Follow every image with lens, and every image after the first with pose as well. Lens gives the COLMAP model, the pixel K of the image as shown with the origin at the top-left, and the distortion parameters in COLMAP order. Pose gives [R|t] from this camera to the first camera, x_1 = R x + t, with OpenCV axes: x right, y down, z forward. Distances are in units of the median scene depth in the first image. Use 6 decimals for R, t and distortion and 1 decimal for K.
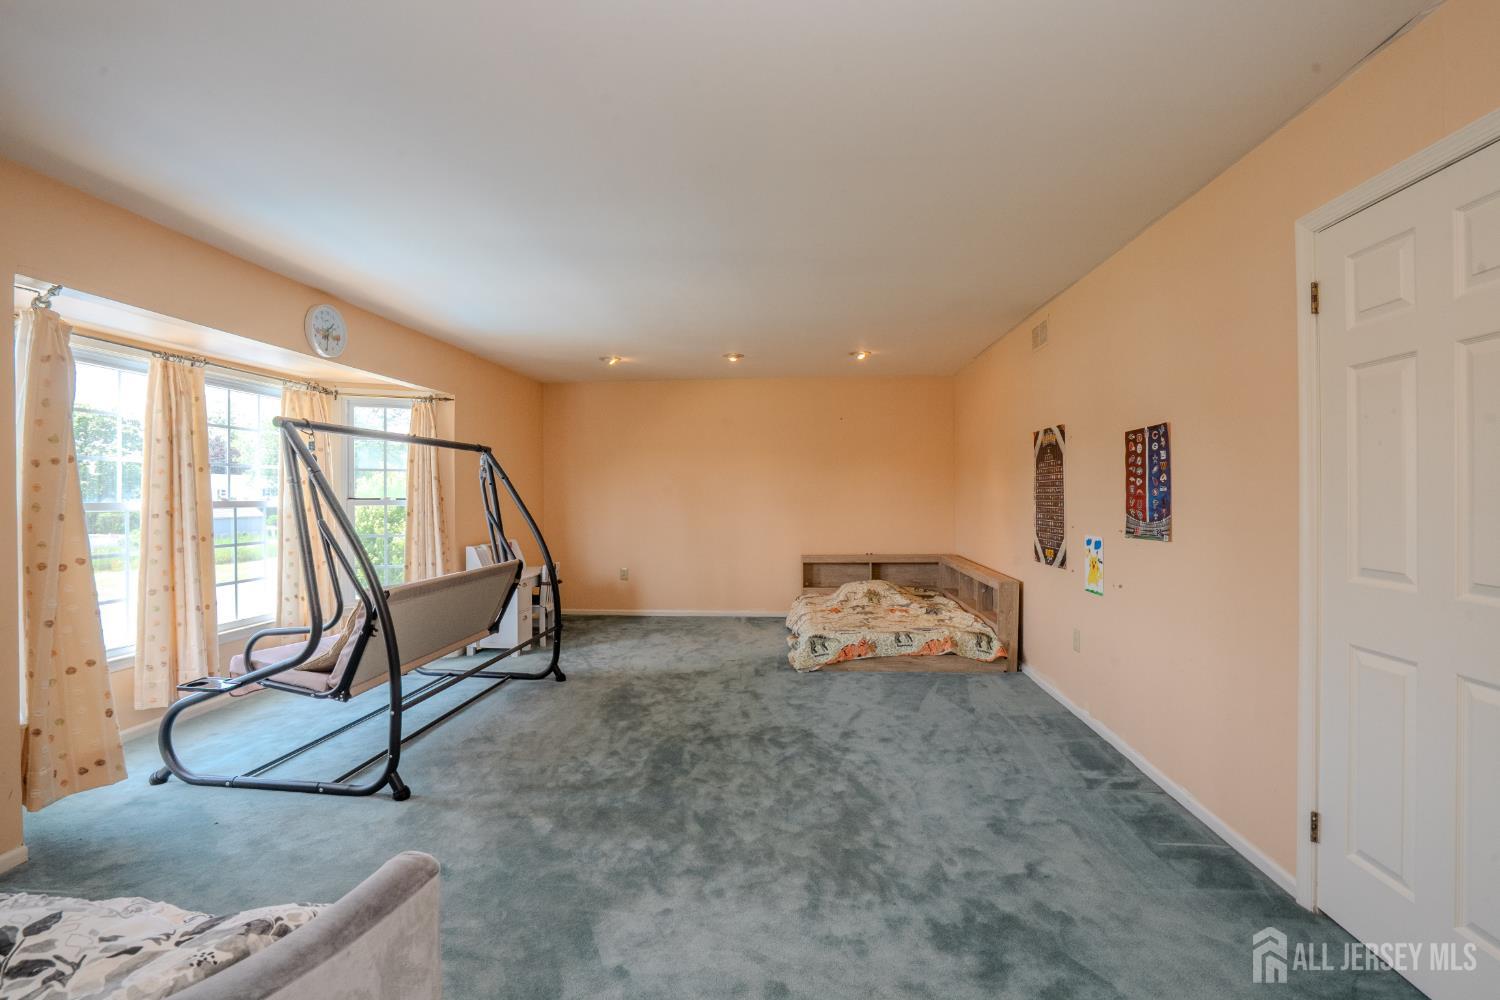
lens RADIAL K [[690.5, 0, 747.8], [0, 690.5, 495.4], [0, 0, 1]] dist [-0.061800, 0.025262]
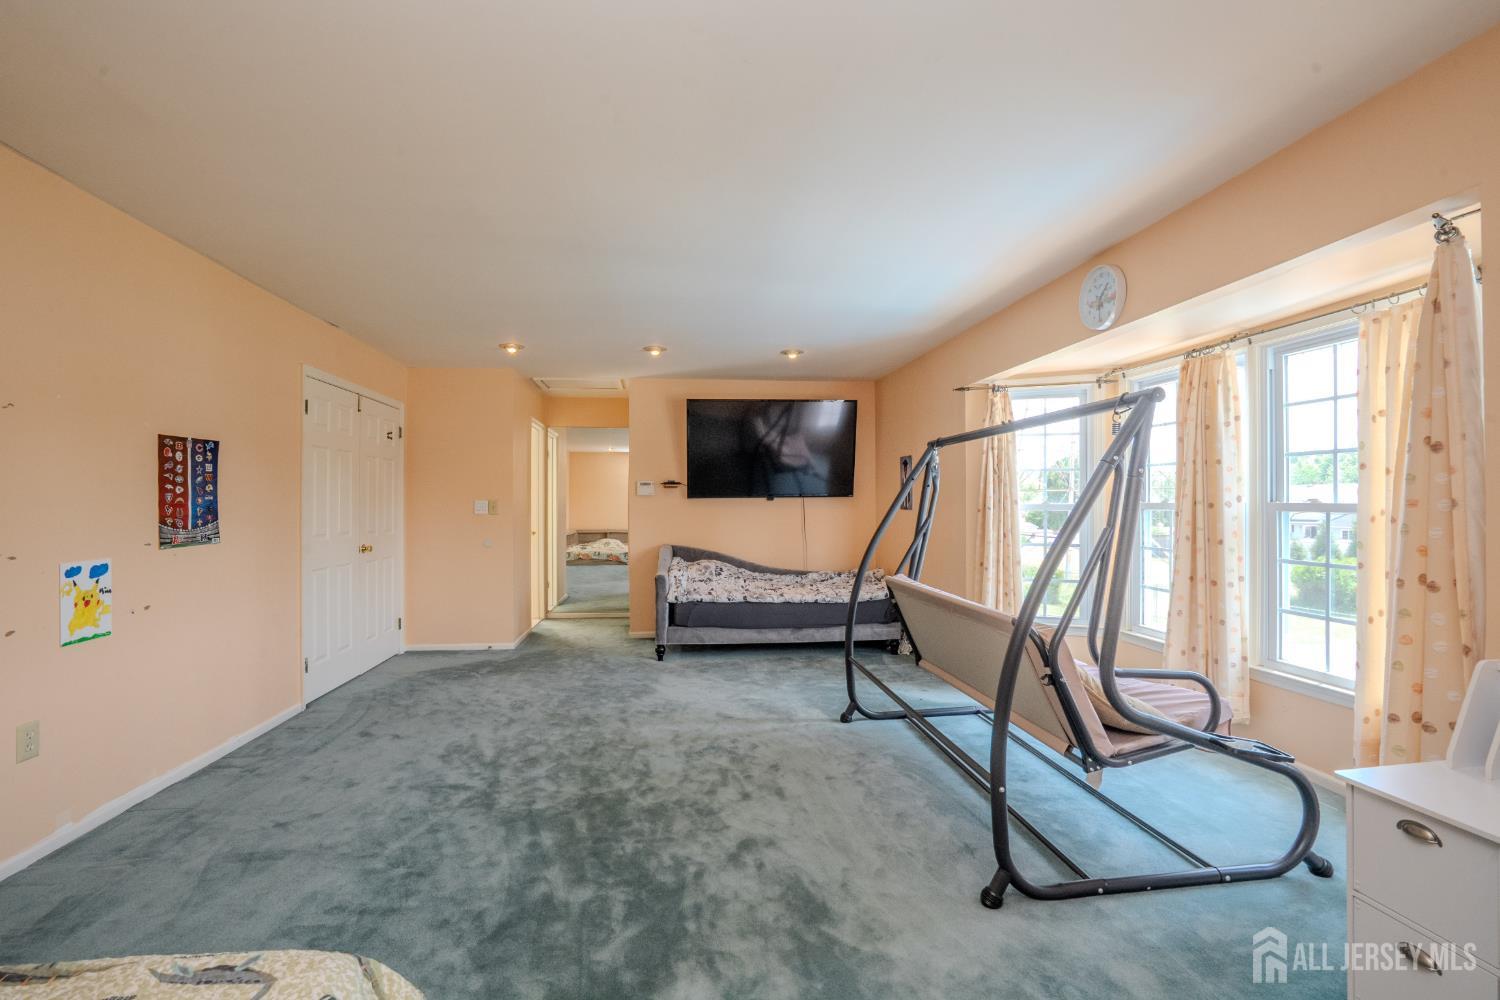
lens RADIAL K [[690.5, 0, 747.8], [0, 690.5, 495.4], [0, 0, 1]] dist [-0.061800, 0.025262]
pose [[-0.979593, 0.006817, -0.200877, -0.041137], [0.008392, 0.999940, -0.006990, 0.001814], [0.200817, -0.008533, -0.979592, 2.148198]]
